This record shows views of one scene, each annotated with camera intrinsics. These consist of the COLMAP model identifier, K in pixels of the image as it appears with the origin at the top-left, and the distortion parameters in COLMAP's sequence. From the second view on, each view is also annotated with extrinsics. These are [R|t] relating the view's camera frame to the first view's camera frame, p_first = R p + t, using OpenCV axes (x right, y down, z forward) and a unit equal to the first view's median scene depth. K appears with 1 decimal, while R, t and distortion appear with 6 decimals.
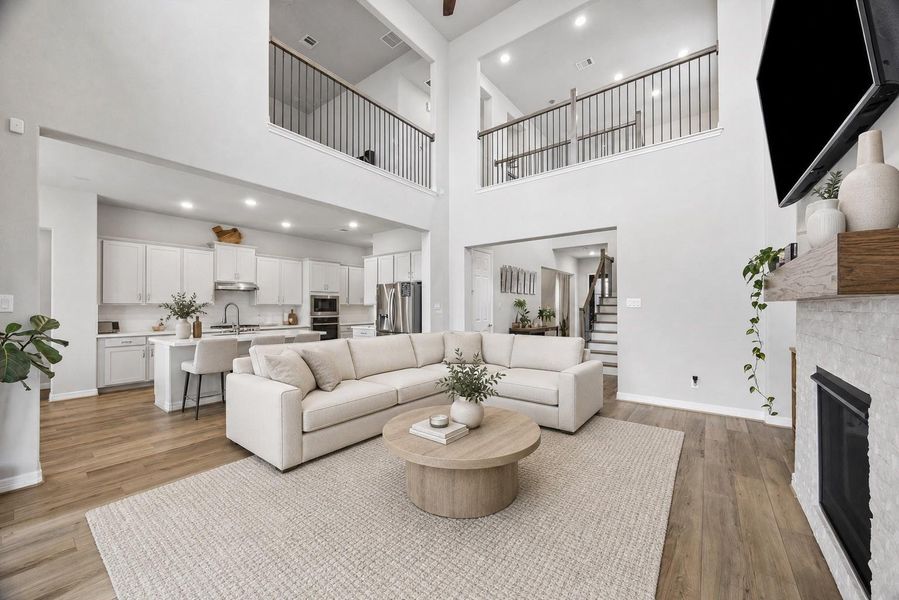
lens RADIAL K [[343.8, 0, 445.2], [0, 343.8, 297.2], [0, 0, 1]] dist [-0.000995, -0.000130]
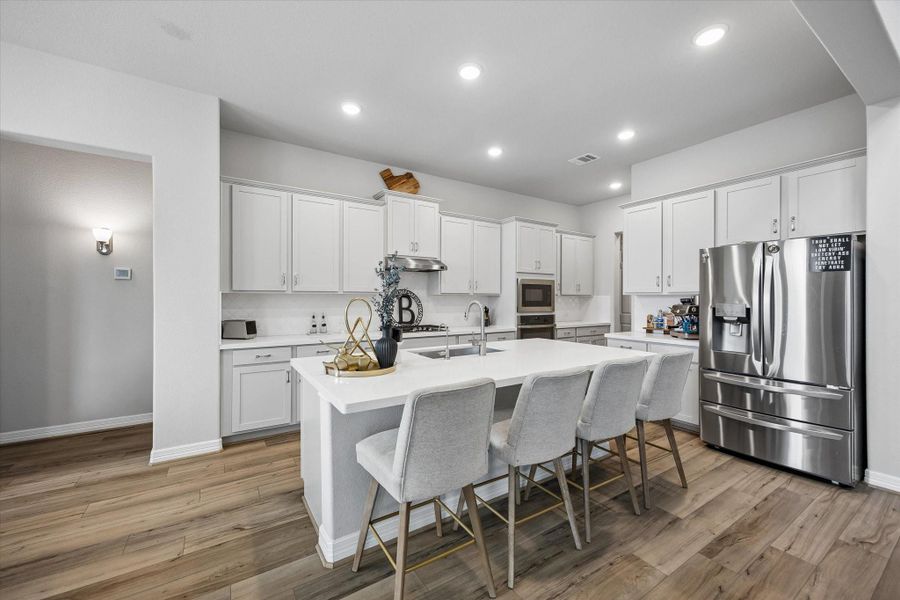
lens RADIAL K [[355.3, 0, 449.2], [0, 355.3, 295.2], [0, 0, 1]] dist [0.000615, 0.000010]
pose [[0.943795, 0.000144, -0.330531, -0.346662], [0.004880, 0.999885, 0.014372, 0.016029], [0.330495, -0.015178, 0.943686, 0.430245]]
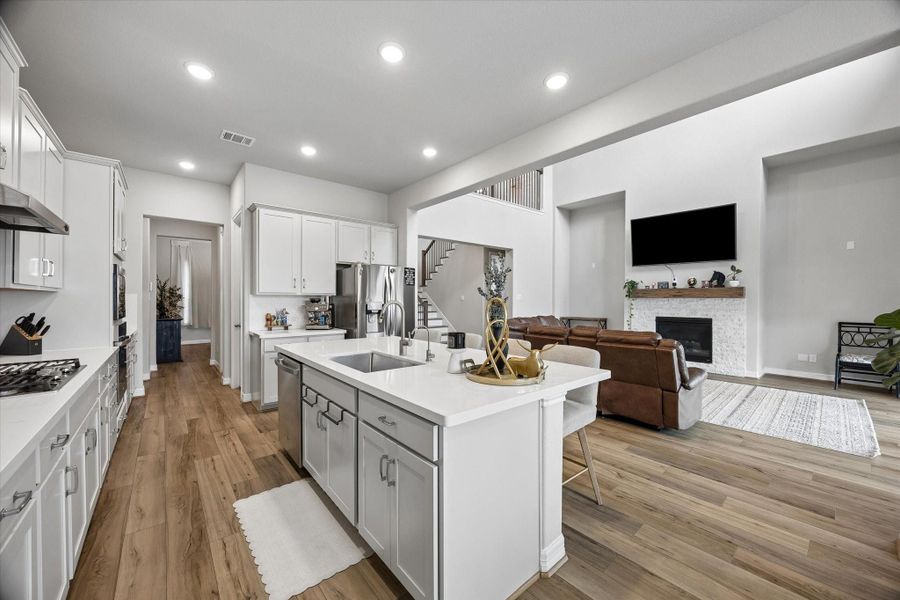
lens RADIAL K [[340.3, 0, 450.0], [0, 340.3, 300.0], [0, 0, 1]] dist [-0.000295, 0.000100]
pose [[0.199568, 0.001722, 0.979883, -0.774439], [-0.029052, 0.999569, 0.004160, 0.023627], [-0.979453, -0.029297, 0.199532, 0.674771]]
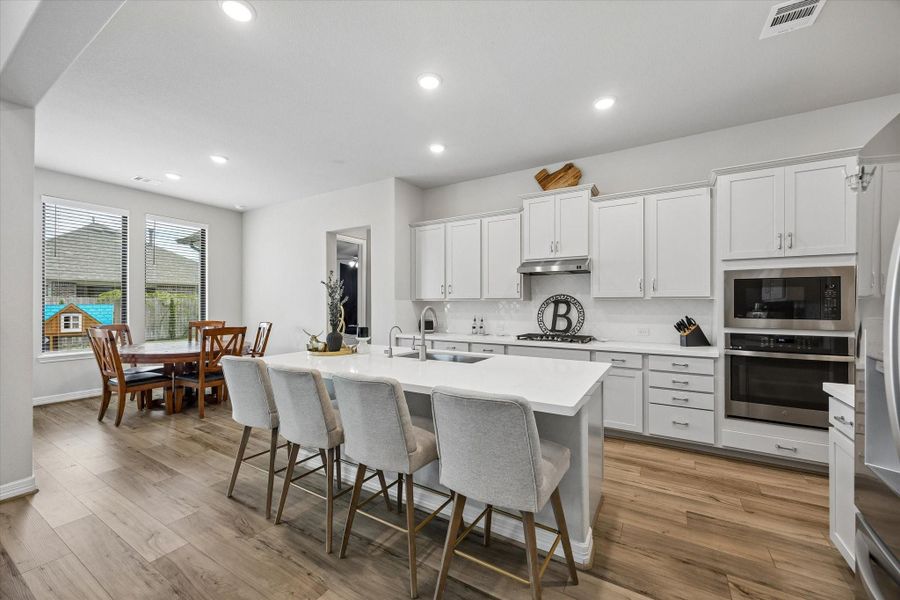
lens RADIAL K [[351.0, 0, 448.5], [0, 351.0, 305.1], [0, 0, 1]] dist [-0.000288, -0.000006]
pose [[0.123088, 0.003155, -0.992391, -0.067849], [0.024928, 0.999670, 0.006270, 0.024014], [0.992083, -0.025510, 0.122968, 0.773285]]
